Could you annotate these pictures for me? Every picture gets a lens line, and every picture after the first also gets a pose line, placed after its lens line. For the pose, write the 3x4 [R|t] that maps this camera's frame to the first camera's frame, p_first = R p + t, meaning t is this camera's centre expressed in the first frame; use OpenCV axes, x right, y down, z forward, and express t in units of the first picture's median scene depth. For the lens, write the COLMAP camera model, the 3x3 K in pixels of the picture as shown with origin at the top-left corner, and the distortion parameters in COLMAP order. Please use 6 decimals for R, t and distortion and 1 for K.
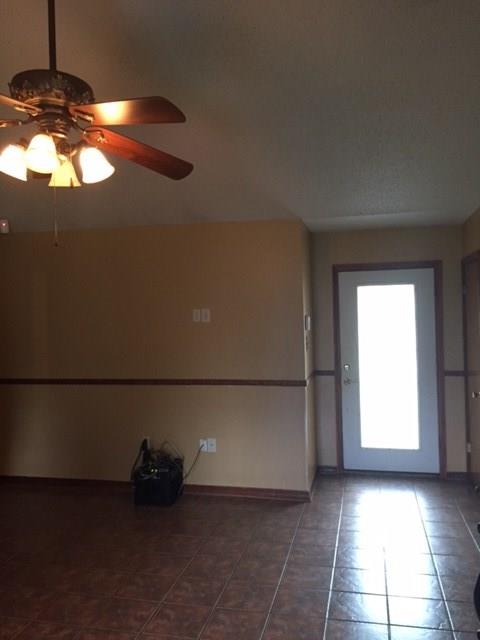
lens RADIAL K [[552.8, 0, 240.0], [0, 552.8, 320.0], [0, 0, 1]] dist [0.110469, -0.166465]
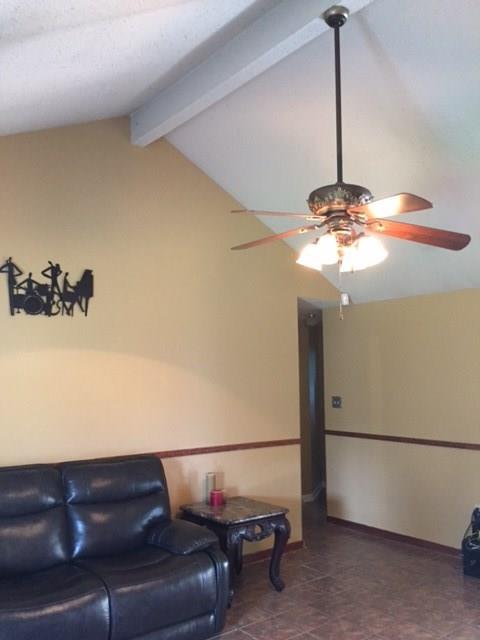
lens RADIAL K [[552.8, 0, 240.0], [0, 552.8, 320.0], [0, 0, 1]] dist [0.110469, -0.166465]
pose [[0.790337, -0.044994, -0.611018, 0.244474], [-0.020296, 0.994830, -0.099510, -0.007654], [0.612336, 0.091048, 0.785337, -0.092043]]
